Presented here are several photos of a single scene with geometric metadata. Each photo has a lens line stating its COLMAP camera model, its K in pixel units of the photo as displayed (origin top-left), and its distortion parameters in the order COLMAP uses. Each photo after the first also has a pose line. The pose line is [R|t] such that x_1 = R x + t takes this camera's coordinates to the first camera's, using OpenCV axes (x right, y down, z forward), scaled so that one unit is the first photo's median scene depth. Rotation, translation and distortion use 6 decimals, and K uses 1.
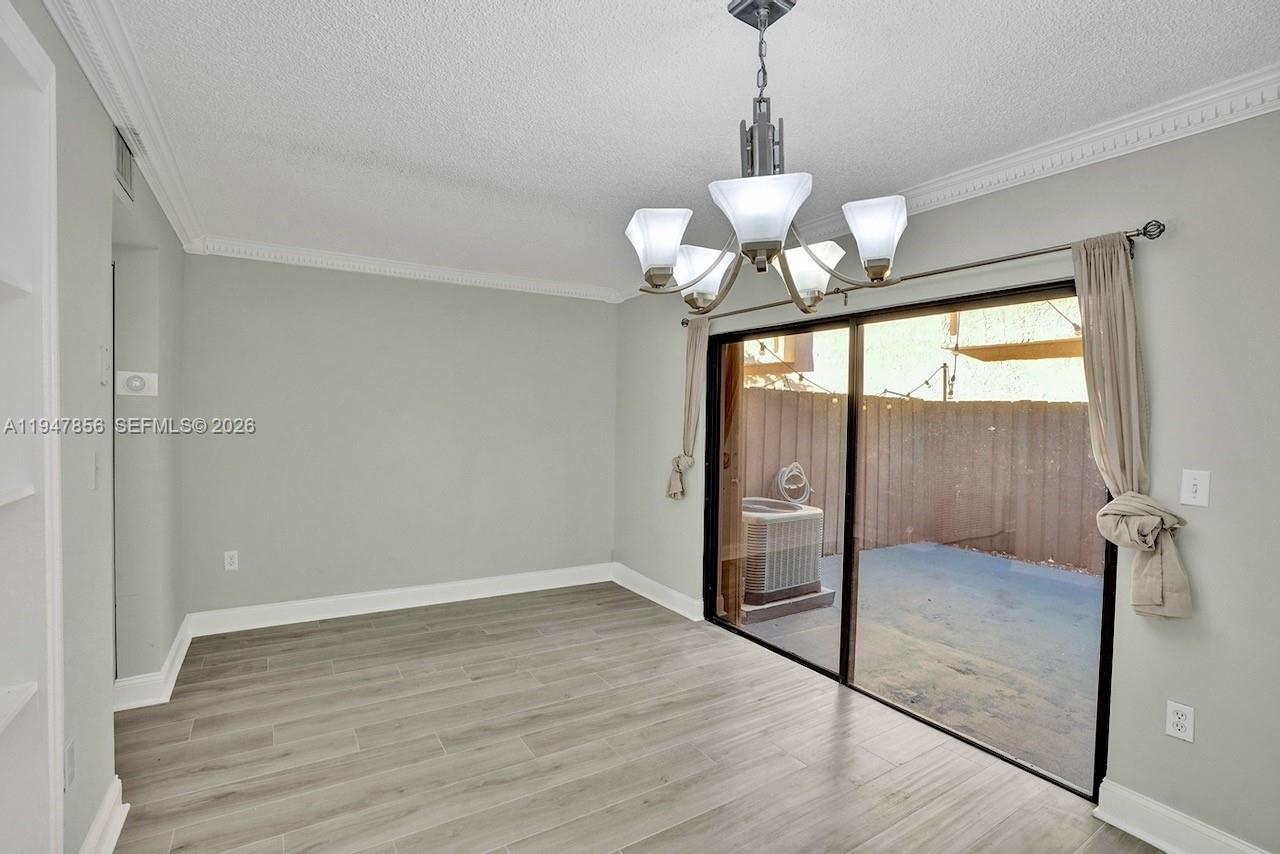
lens RADIAL K [[592.3, 0, 649.5], [0, 592.3, 415.5], [0, 0, 1]] dist [-0.058850, 0.015400]
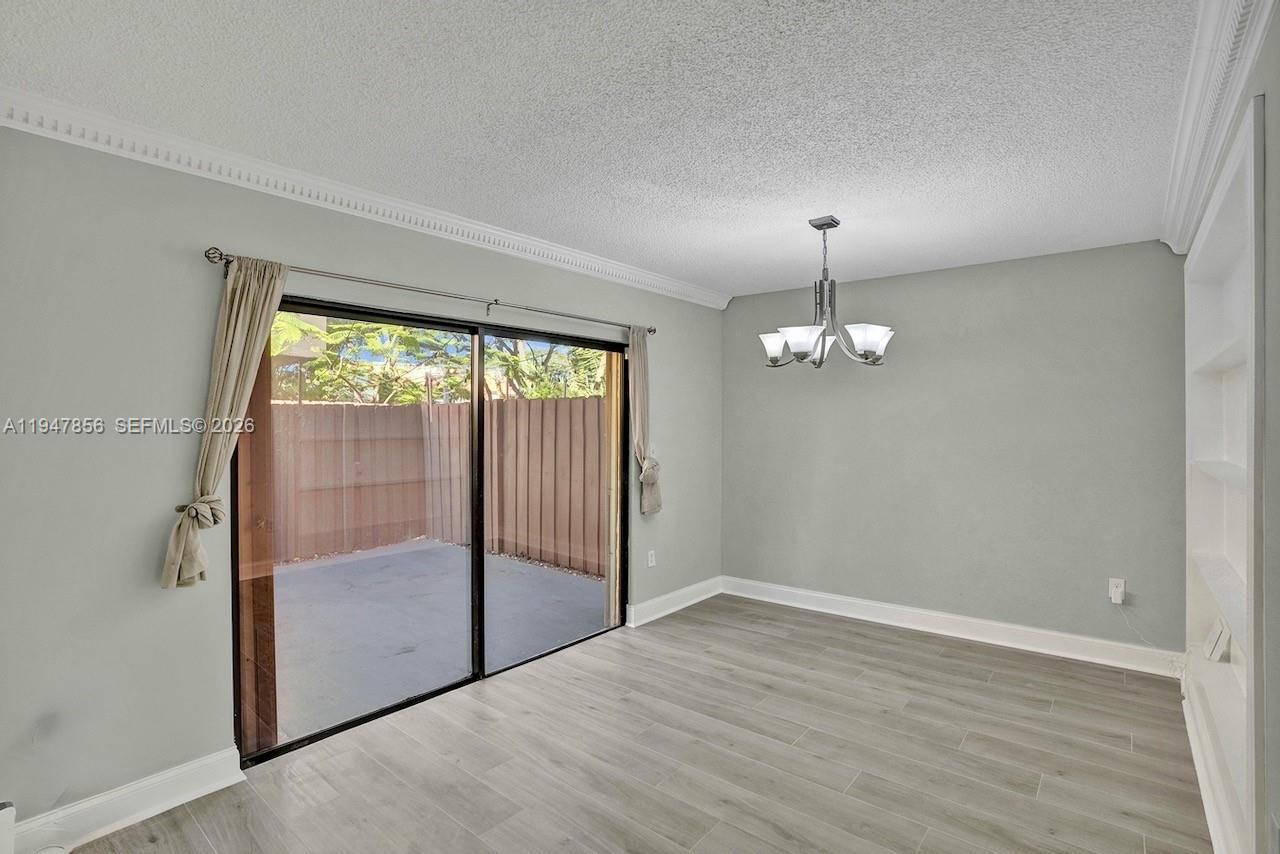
lens RADIAL K [[592.3, 0, 639.3], [0, 592.3, 421.7], [0, 0, 1]] dist [-0.058850, 0.015400]
pose [[-0.301716, -0.009113, 0.953354, -1.017666], [0.000962, 0.999951, 0.009863, -0.007635], [-0.953397, 0.003893, -0.301692, 1.441291]]
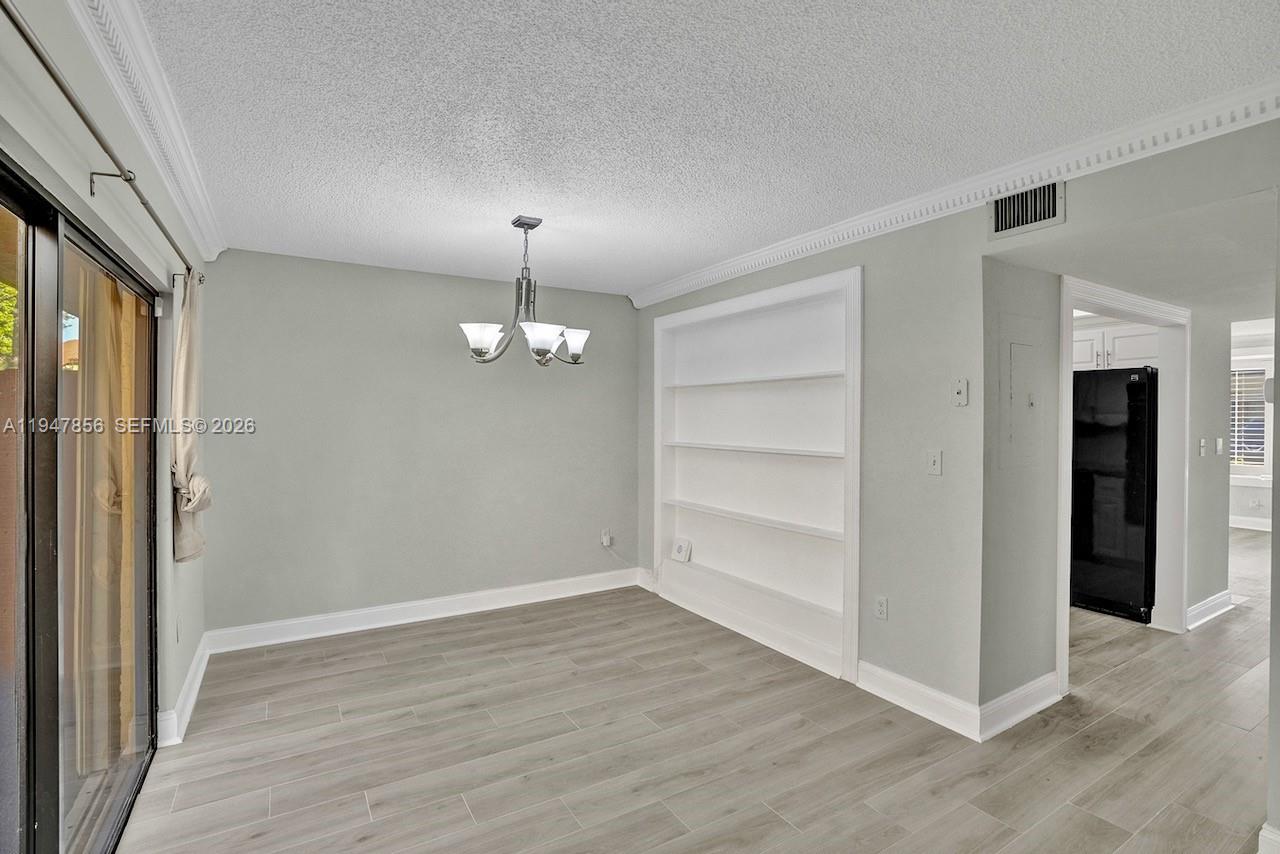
lens RADIAL K [[592.3, 0, 636.1], [0, 592.3, 424.0], [0, 0, 1]] dist [-0.058850, 0.015400]
pose [[-0.998778, -0.012181, 0.047905, -0.203183], [-0.011620, 0.999861, 0.011966, 0.001218], [-0.048044, 0.011395, -0.998780, 1.981739]]
